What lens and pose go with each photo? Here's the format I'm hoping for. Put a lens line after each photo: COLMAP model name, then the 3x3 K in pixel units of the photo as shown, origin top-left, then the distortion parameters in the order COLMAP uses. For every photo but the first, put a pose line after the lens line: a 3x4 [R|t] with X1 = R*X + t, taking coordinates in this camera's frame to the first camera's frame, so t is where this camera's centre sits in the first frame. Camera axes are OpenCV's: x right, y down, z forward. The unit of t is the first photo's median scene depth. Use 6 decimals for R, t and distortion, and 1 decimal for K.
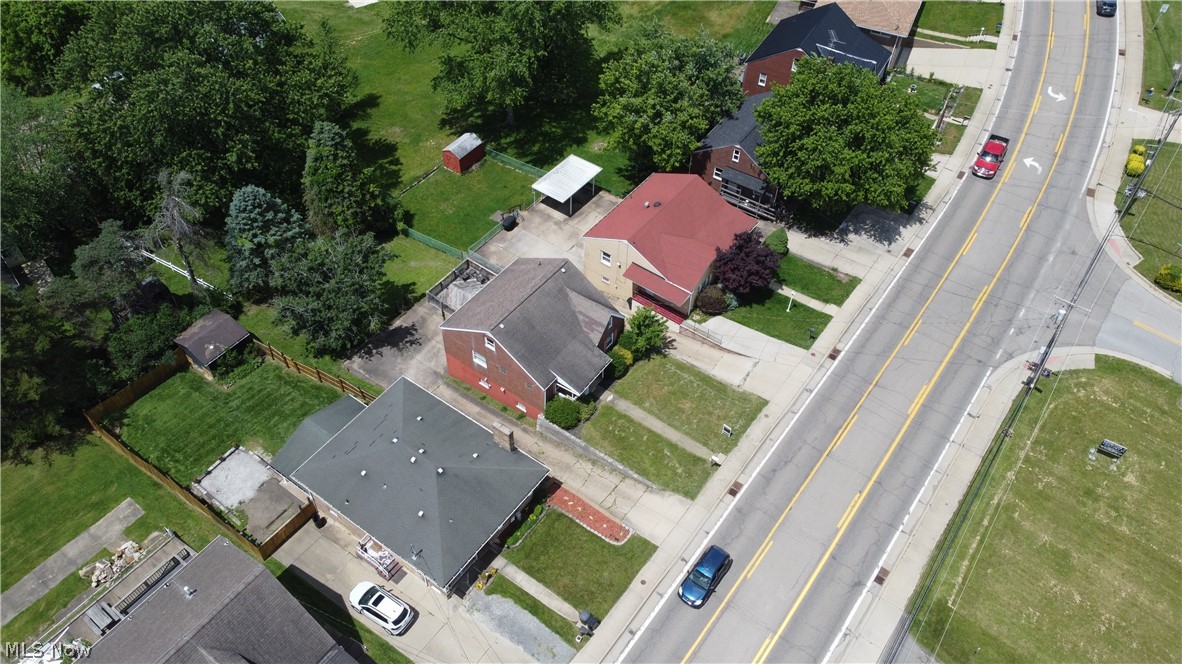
lens RADIAL K [[894.1, 0, 588.8], [0, 894.1, 337.2], [0, 0, 1]] dist [0.007604, -0.008400]
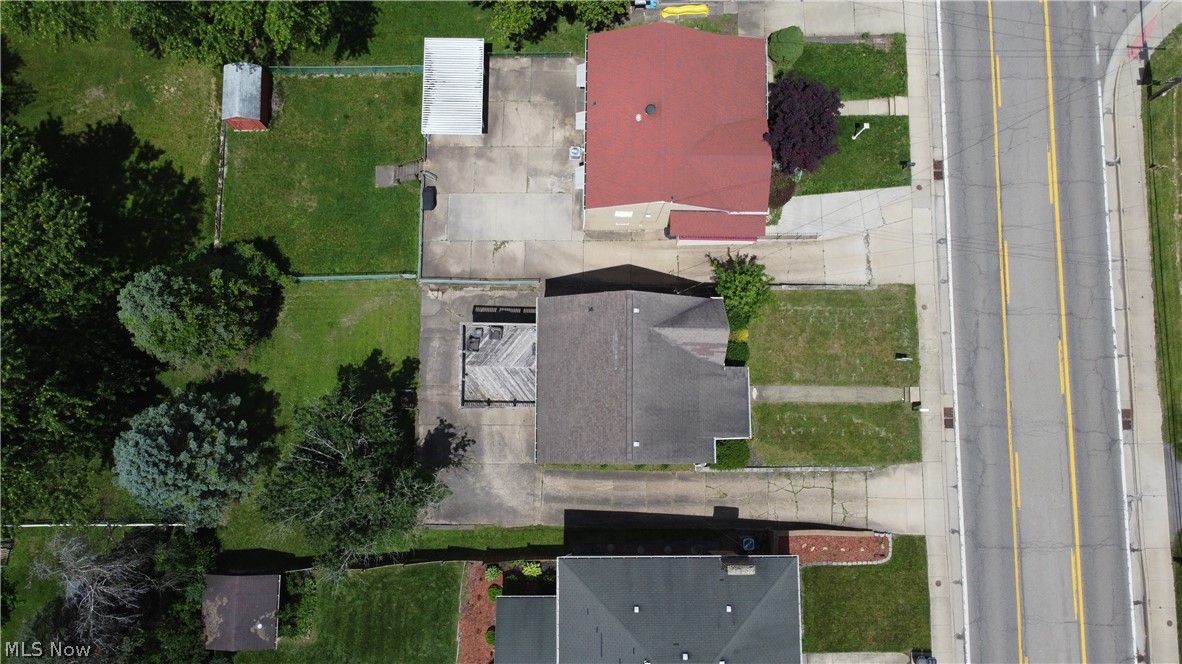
lens RADIAL K [[894.1, 0, 588.8], [0, 894.1, 337.2], [0, 0, 1]] dist [0.007604, -0.008400]
pose [[0.807032, -0.585686, 0.075305, -0.122795], [0.432465, 0.673048, 0.599983, -0.494128], [-0.402086, -0.451639, 0.796460, 0.425974]]
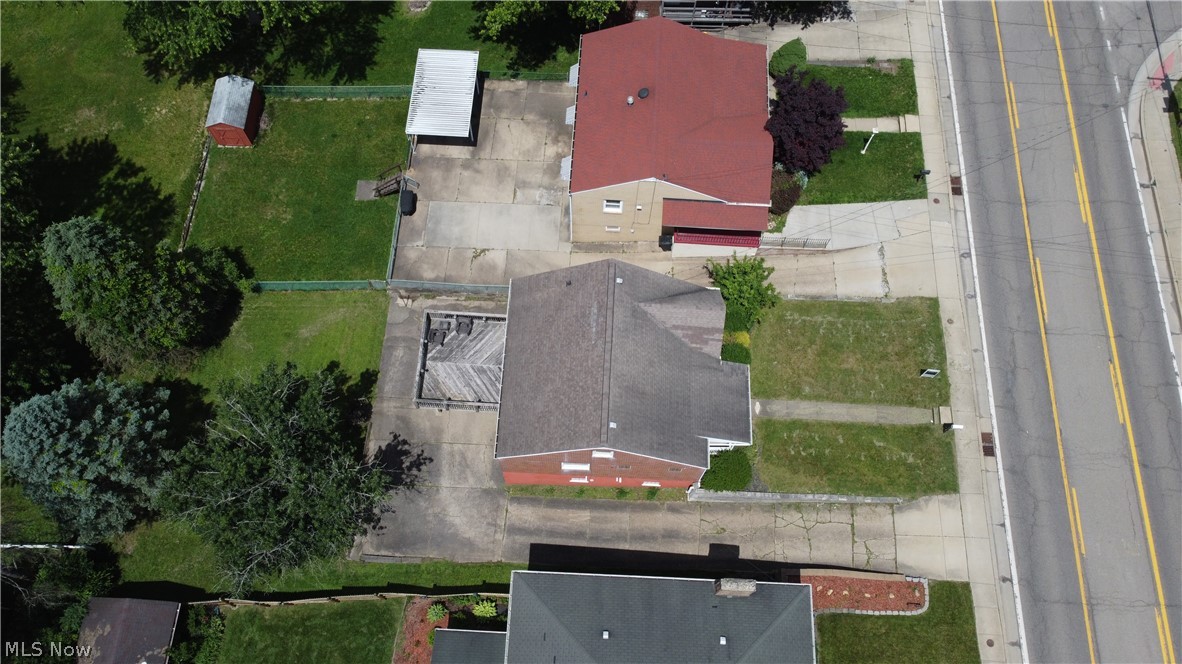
lens RADIAL K [[894.1, 0, 588.8], [0, 894.1, 337.2], [0, 0, 1]] dist [0.007604, -0.008400]
pose [[0.833684, -0.512934, 0.204621, -0.191515], [0.414538, 0.826067, 0.381799, -0.284974], [-0.364868, -0.233477, 0.901310, 0.419984]]
